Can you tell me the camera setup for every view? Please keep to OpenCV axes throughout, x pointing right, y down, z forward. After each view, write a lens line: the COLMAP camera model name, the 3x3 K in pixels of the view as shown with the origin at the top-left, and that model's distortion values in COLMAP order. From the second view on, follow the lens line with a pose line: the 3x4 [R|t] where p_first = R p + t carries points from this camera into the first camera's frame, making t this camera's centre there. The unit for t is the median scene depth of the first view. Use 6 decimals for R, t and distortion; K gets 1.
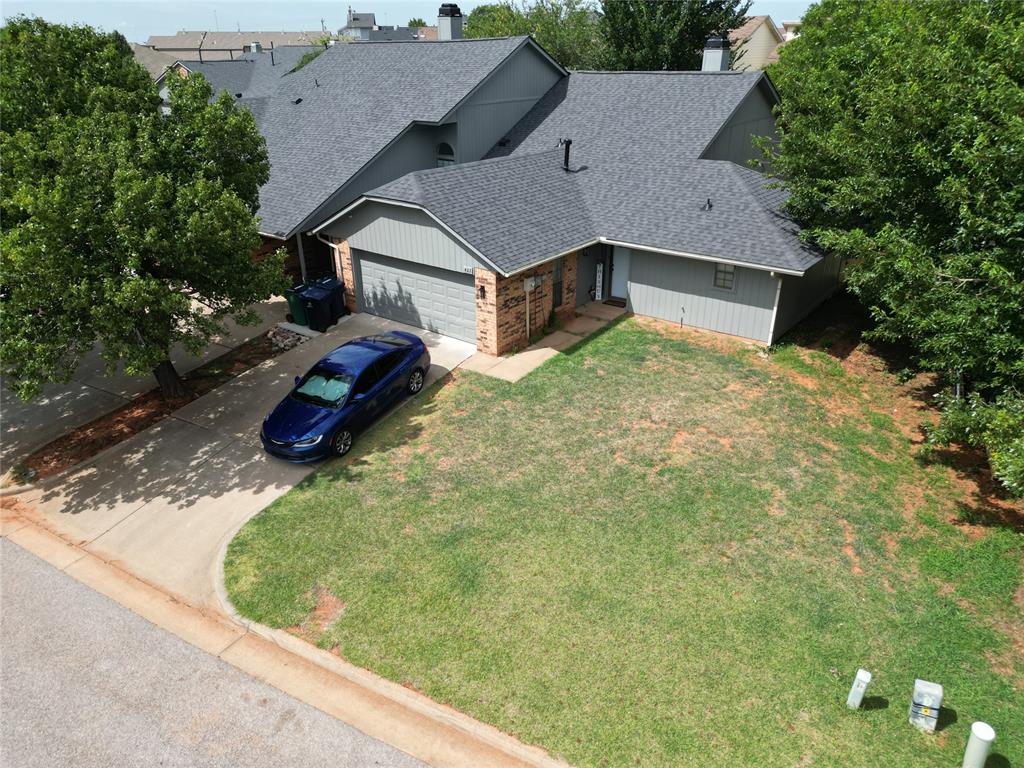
lens RADIAL K [[725.3, 0, 512.0], [0, 725.3, 384.0], [0, 0, 1]] dist [0.064521, -0.061212]
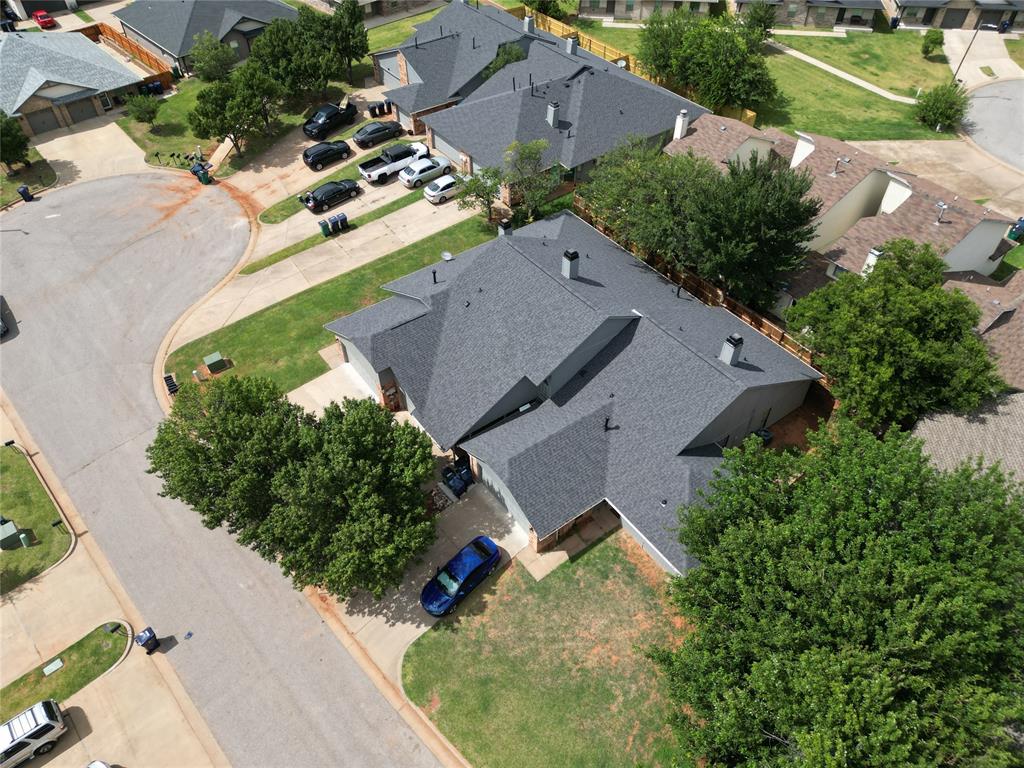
lens RADIAL K [[725.3, 0, 512.0], [0, 725.3, 384.0], [0, 0, 1]] dist [0.064521, -0.061212]
pose [[0.958943, 0.198559, -0.202491, 0.286329], [-0.110846, 0.919626, 0.376831, -1.536269], [0.261039, -0.338914, 0.903878, -0.836176]]
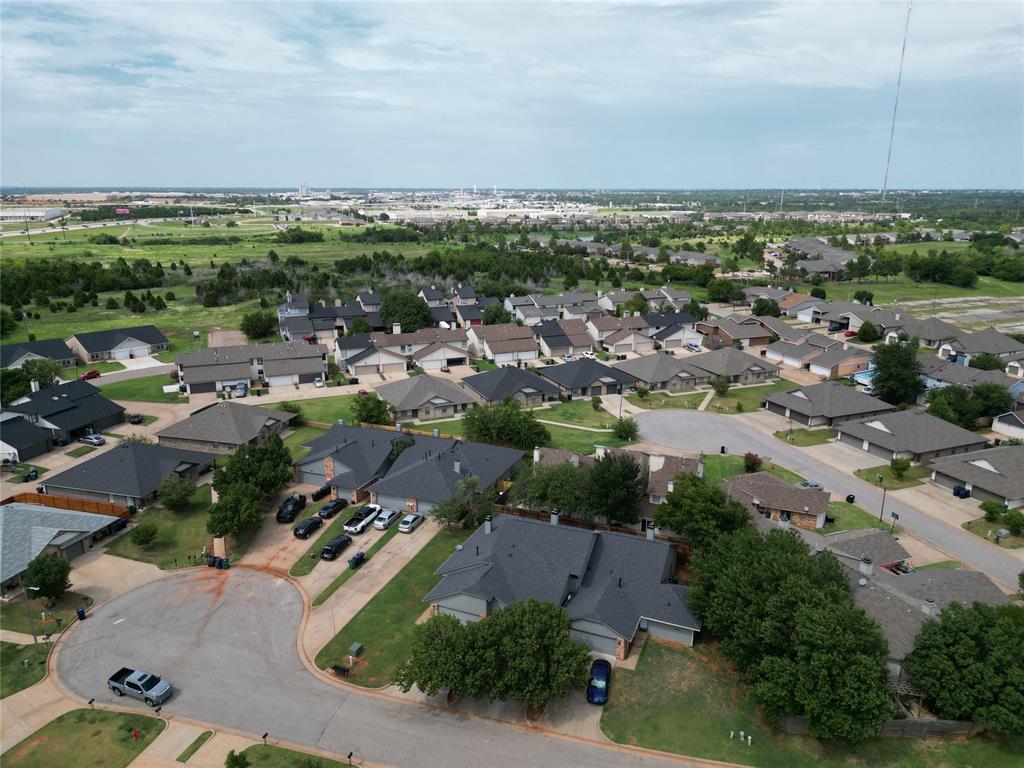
lens RADIAL K [[725.3, 0, 512.0], [0, 725.3, 384.0], [0, 0, 1]] dist [0.064521, -0.061212]
pose [[0.964693, -0.067896, 0.254474, -1.741638], [0.105726, 0.984765, -0.138059, -1.189496], [-0.241223, 0.160089, 0.957174, -3.205293]]
